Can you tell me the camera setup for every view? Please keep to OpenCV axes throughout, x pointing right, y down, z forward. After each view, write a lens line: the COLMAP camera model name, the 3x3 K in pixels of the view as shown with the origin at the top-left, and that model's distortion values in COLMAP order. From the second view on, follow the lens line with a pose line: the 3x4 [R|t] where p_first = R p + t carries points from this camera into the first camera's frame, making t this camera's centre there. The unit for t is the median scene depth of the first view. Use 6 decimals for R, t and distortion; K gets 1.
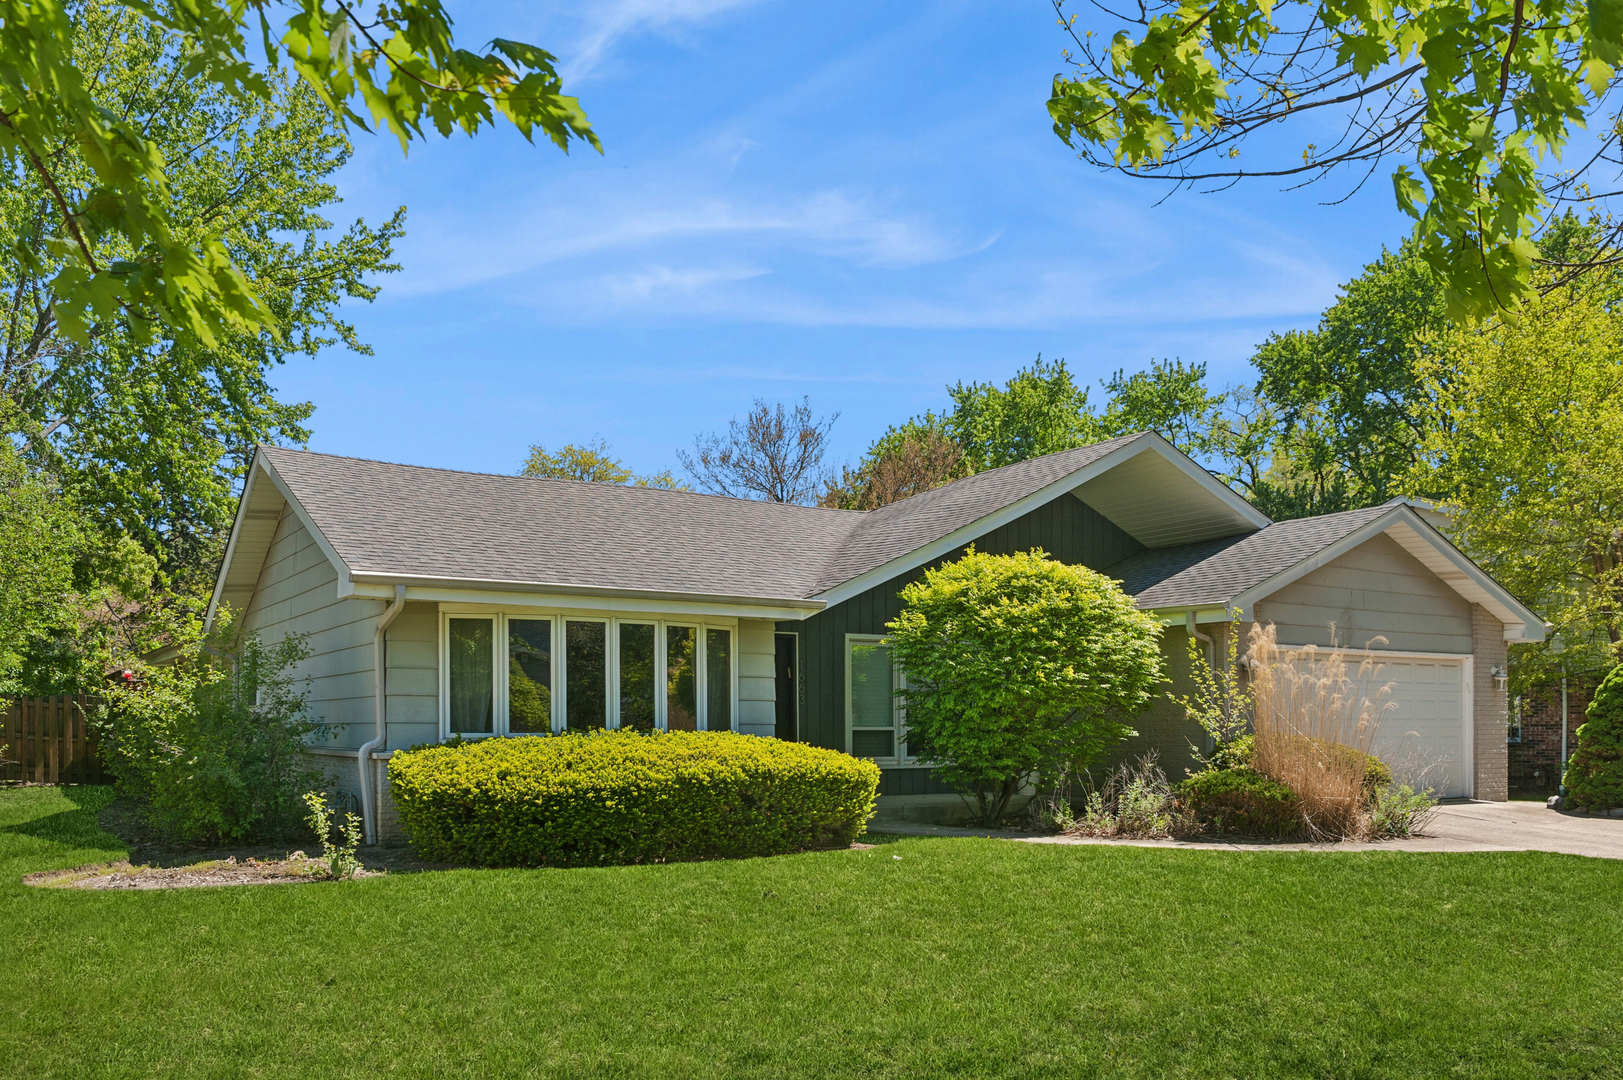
lens RADIAL K [[1340.8, 0, 811.5], [0, 1340.8, 617.3], [0, 0, 1]] dist [-0.039642, 0.002164]
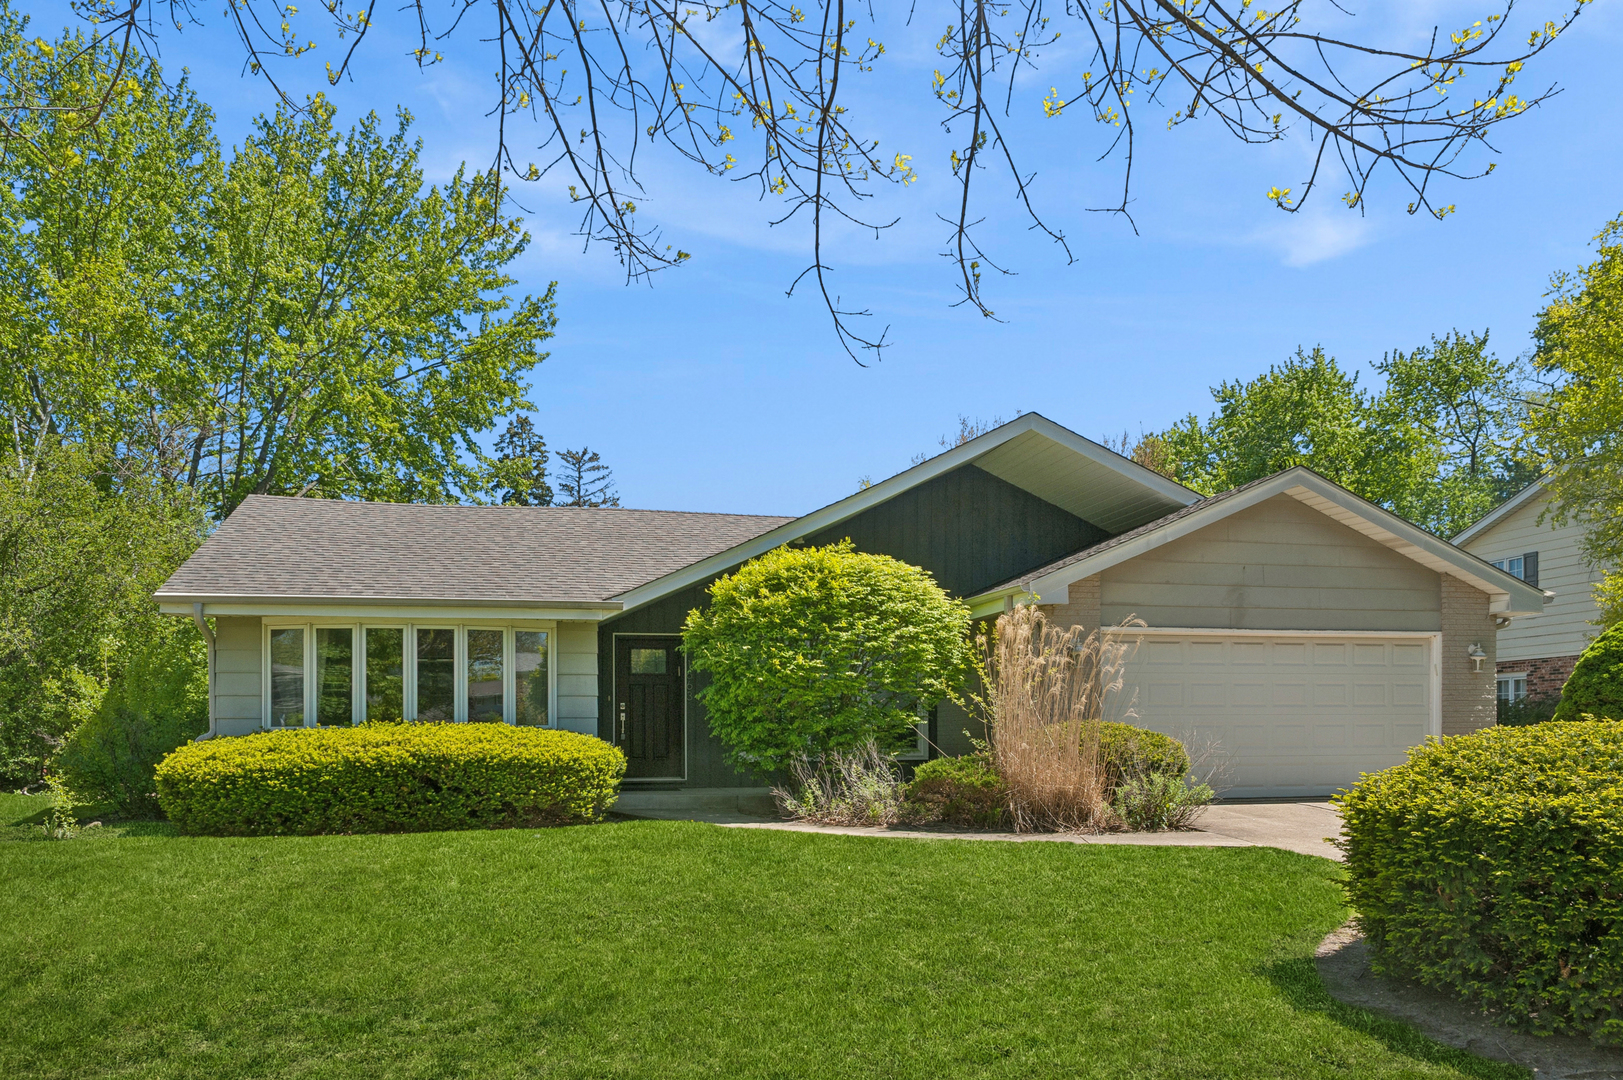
lens RADIAL K [[1288.5, 0, 811.5], [0, 1288.5, 540.0], [0, 0, 1]] dist [0.001998, -0.000260]
pose [[0.942793, -0.061935, -0.327574, 0.496880], [0.036234, 0.995807, -0.083994, 0.031033], [0.331403, 0.067320, 0.941085, 0.072895]]
